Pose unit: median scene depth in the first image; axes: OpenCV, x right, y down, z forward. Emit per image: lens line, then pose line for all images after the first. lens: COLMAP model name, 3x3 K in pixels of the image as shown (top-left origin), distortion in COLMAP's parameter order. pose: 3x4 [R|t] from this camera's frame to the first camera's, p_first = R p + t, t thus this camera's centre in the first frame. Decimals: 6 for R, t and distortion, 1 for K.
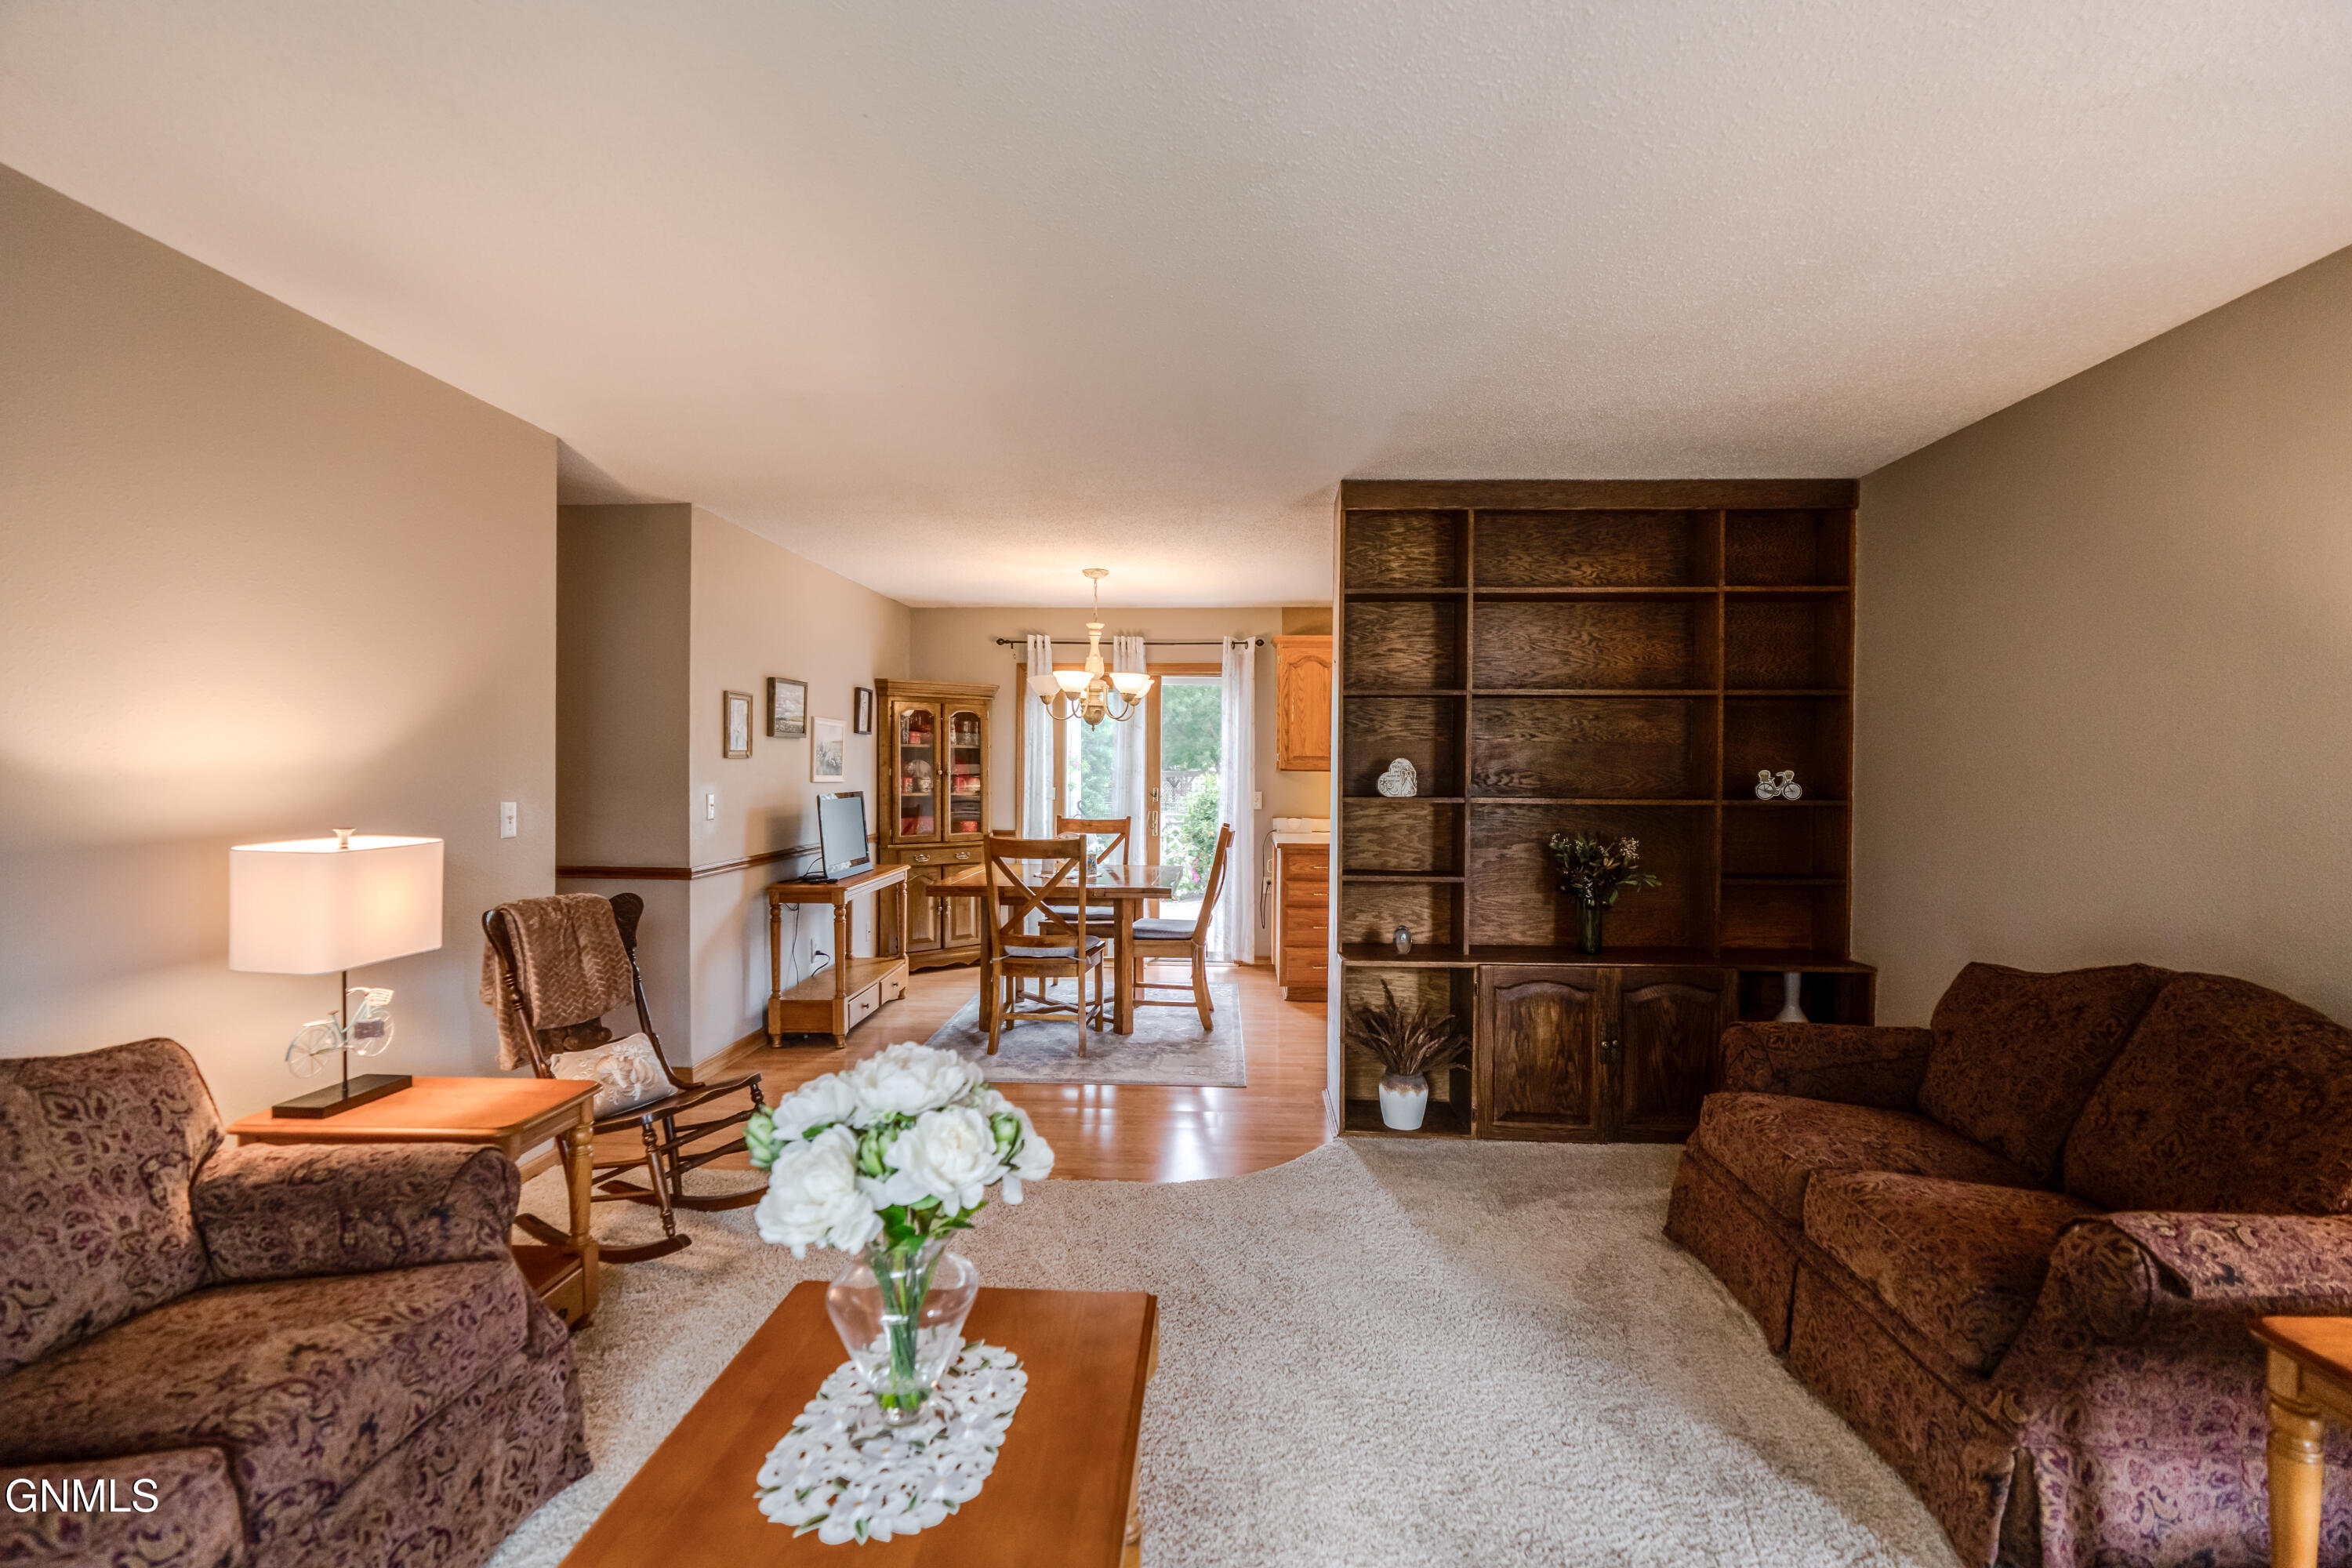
lens RADIAL K [[1072.6, 0, 1206.4], [0, 1072.6, 786.1], [0, 0, 1]] dist [-0.002325, 0.000602]
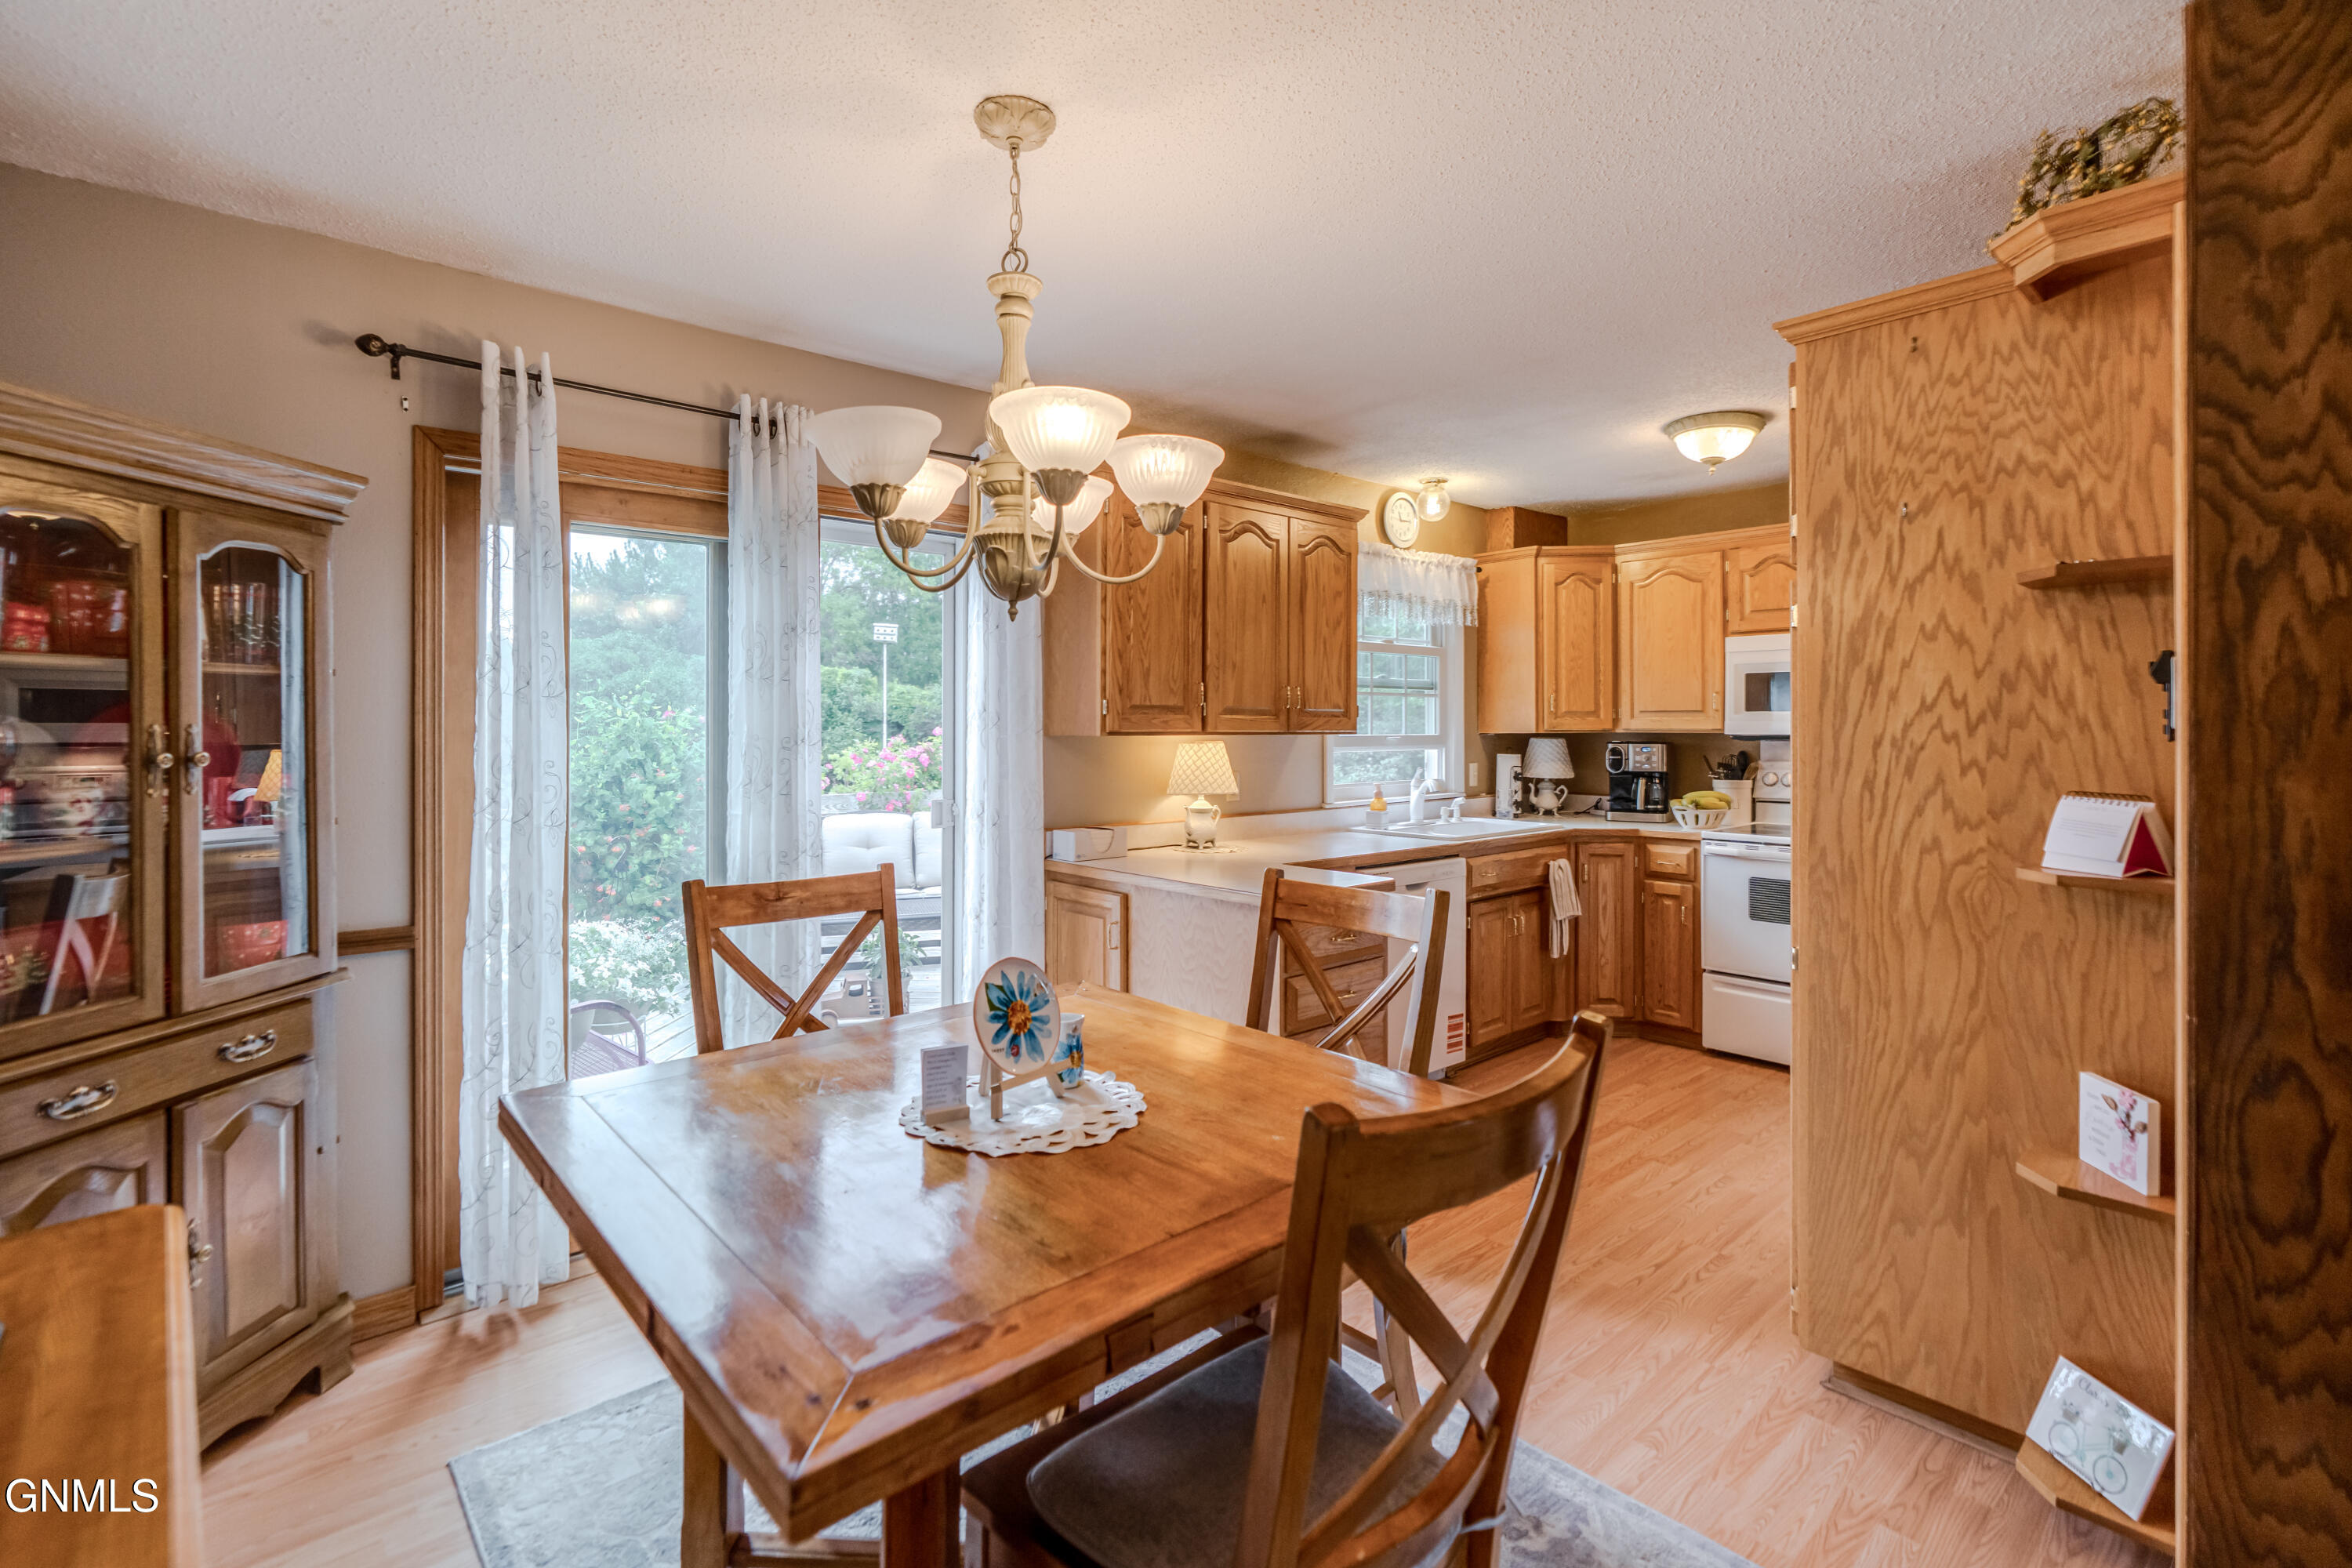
lens RADIAL K [[1083.6, 0, 1182.4], [0, 1083.6, 720.6], [0, 0, 1]] dist [-0.021873, 0.000352]
pose [[0.728647, -0.007146, 0.684852, -0.378243], [0.018127, 0.999796, -0.008854, -0.024111], [-0.684650, 0.018866, 0.728628, 0.979087]]
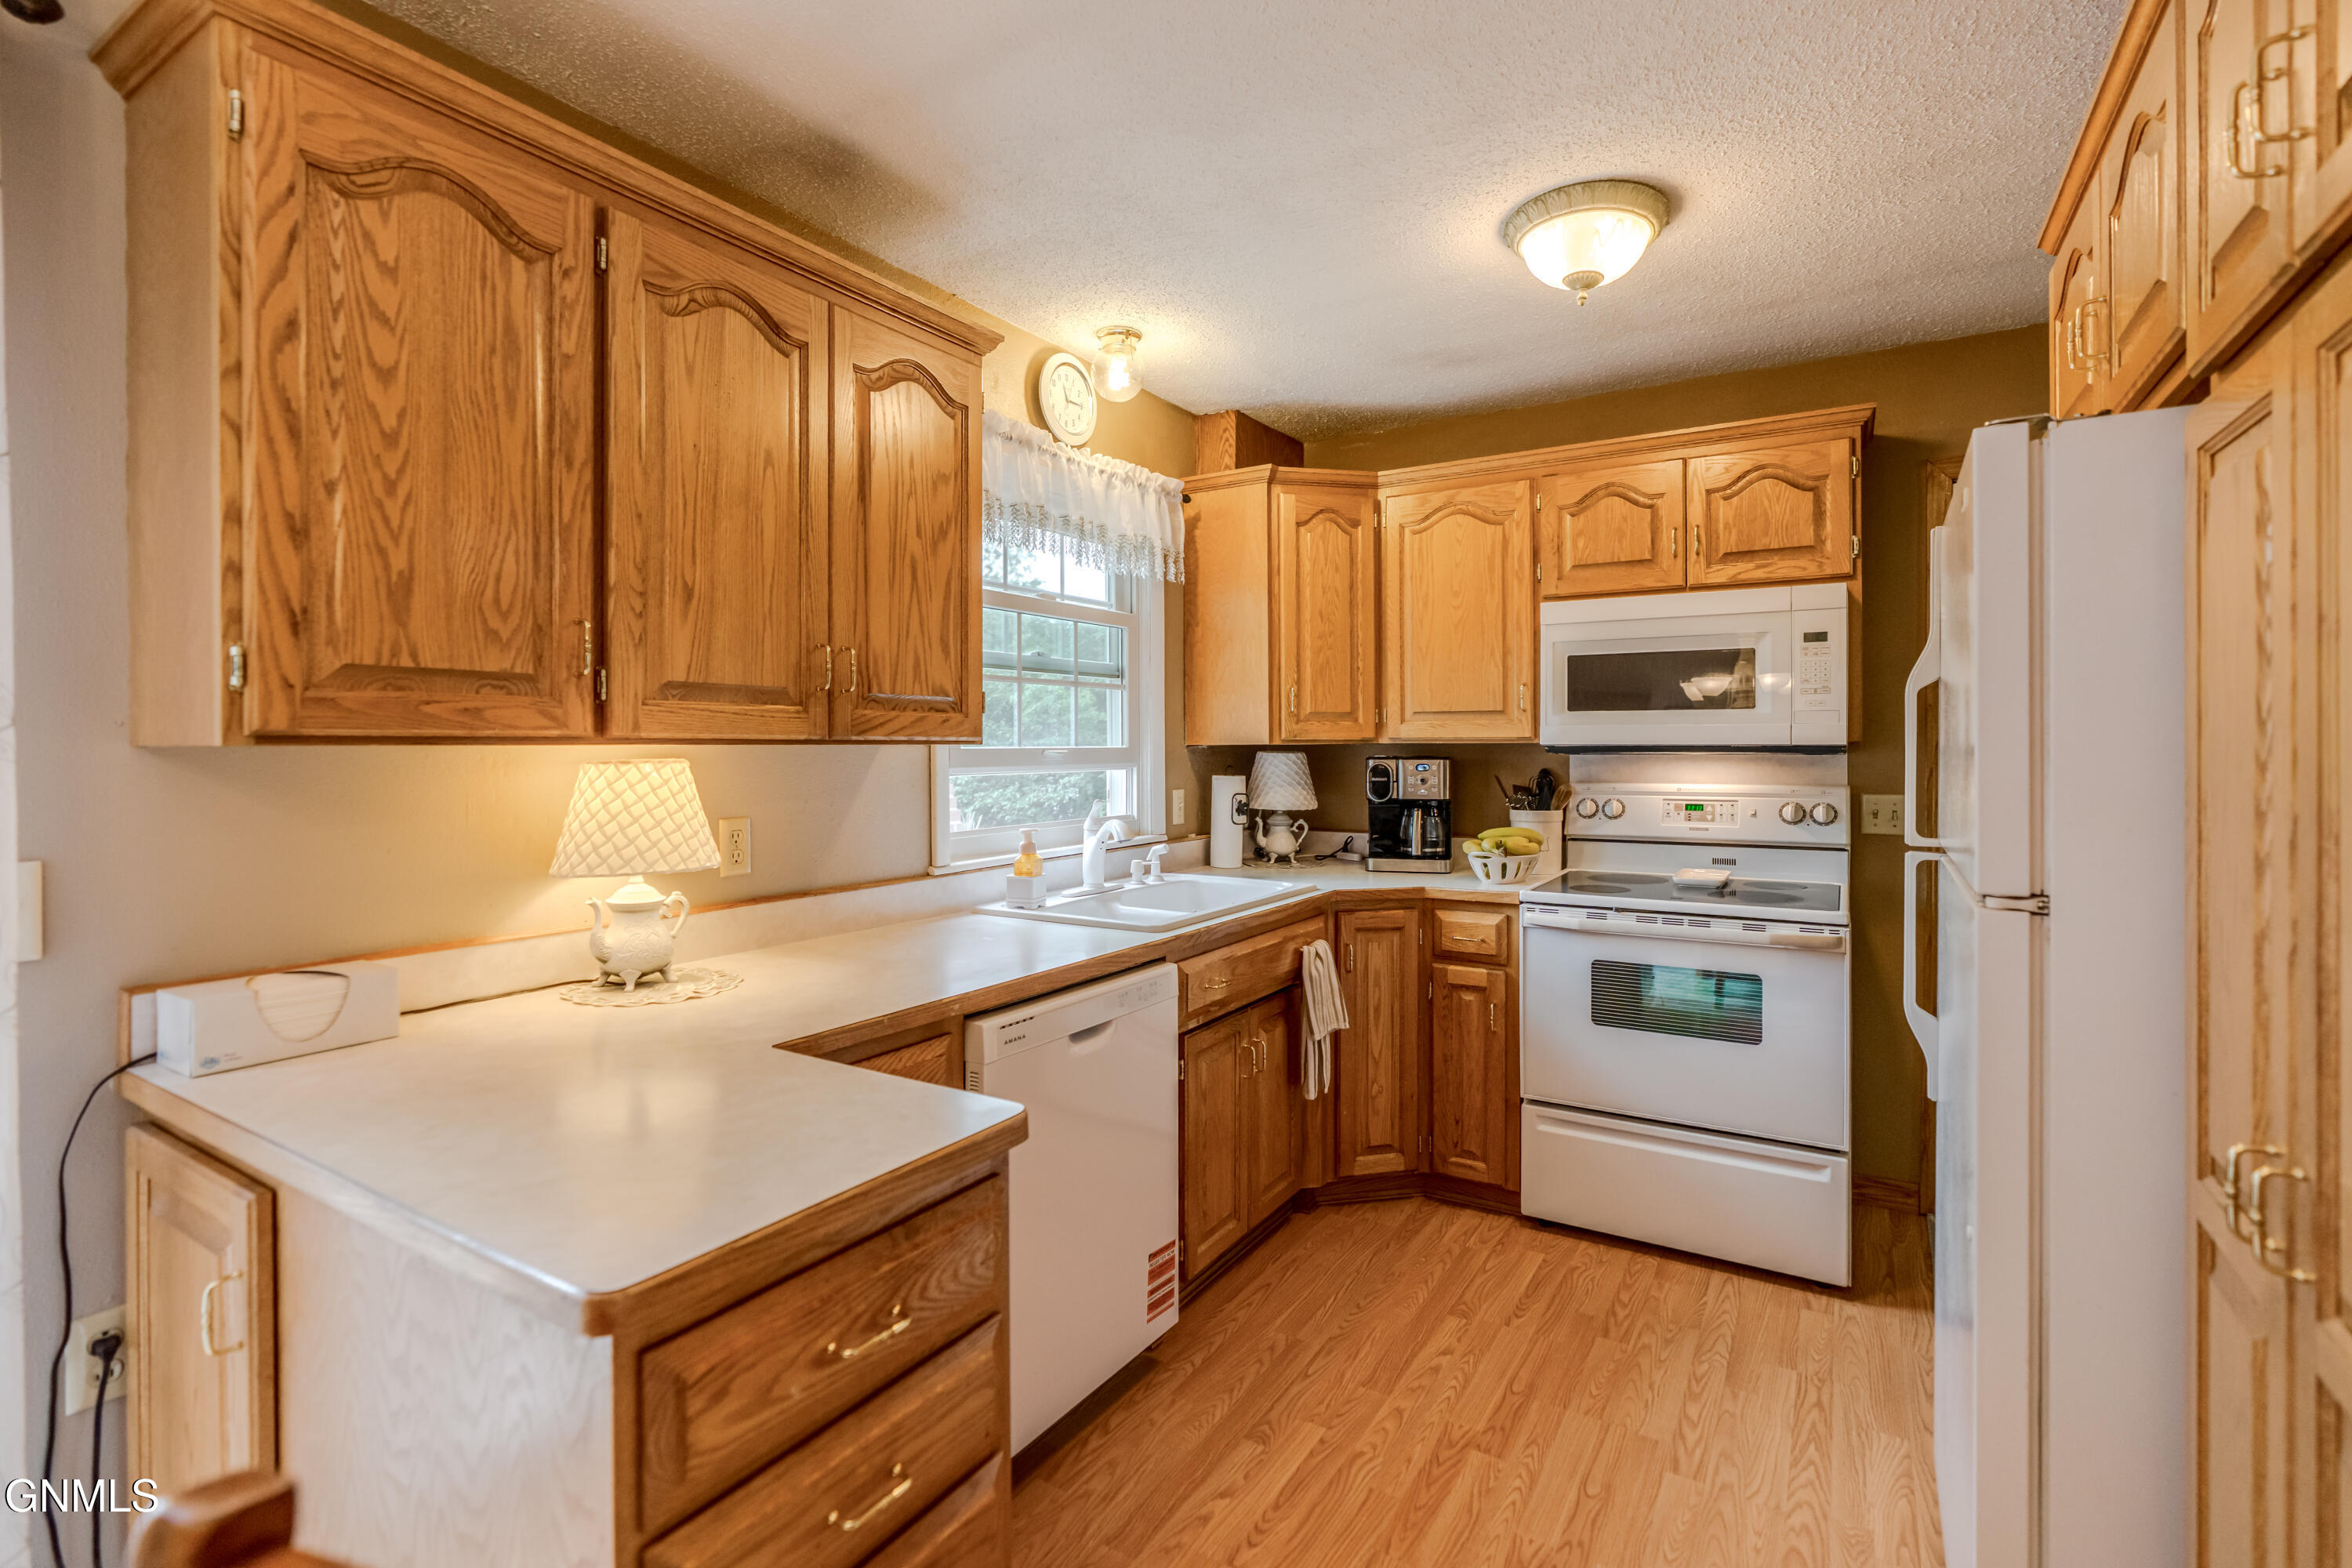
lens RADIAL K [[1074.8, 0, 1181.5], [0, 1074.8, 736.7], [0, 0, 1]] dist [-0.004553, 0.003906]
pose [[0.505838, -0.006089, 0.862607, -0.013144], [0.021000, 0.999766, -0.005257, -0.016944], [-0.862373, 0.020774, 0.505847, 1.224216]]
